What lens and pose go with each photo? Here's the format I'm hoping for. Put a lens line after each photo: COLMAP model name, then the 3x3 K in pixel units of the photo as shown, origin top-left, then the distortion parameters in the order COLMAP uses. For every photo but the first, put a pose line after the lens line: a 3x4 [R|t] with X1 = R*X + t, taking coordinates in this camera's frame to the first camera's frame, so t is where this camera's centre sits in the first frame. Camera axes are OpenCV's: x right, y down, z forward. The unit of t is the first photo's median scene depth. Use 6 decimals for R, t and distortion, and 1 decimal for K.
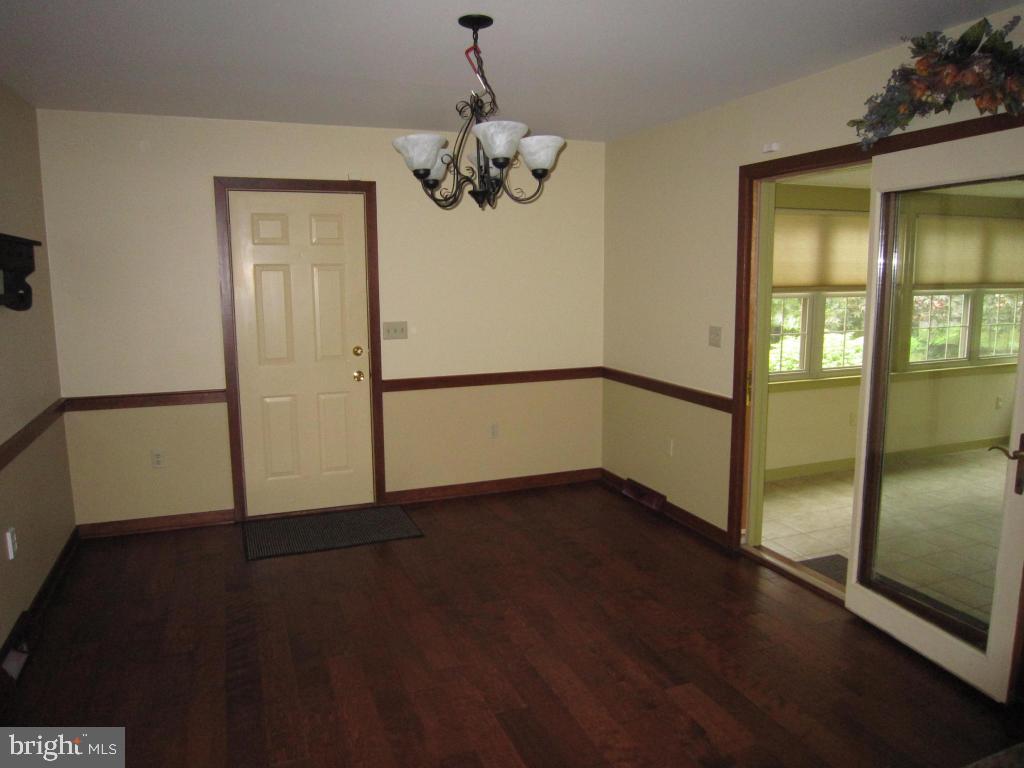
lens RADIAL K [[715.9, 0, 509.1], [0, 715.9, 383.9], [0, 0, 1]] dist [-0.073409, 0.036118]
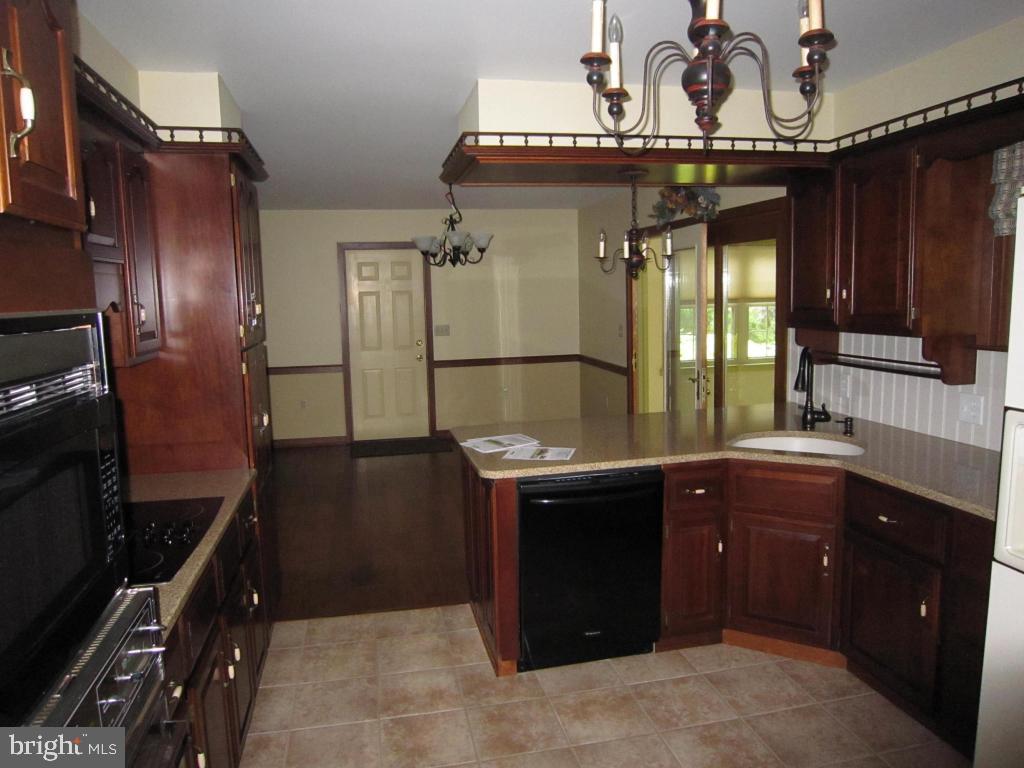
lens RADIAL K [[715.9, 0, 509.1], [0, 715.9, 383.9], [0, 0, 1]] dist [-0.073409, 0.036118]
pose [[0.986659, 0.004019, -0.162751, 0.275857], [-0.007747, 0.999722, -0.022280, 0.088092], [0.162616, 0.023243, 0.986416, -0.628808]]
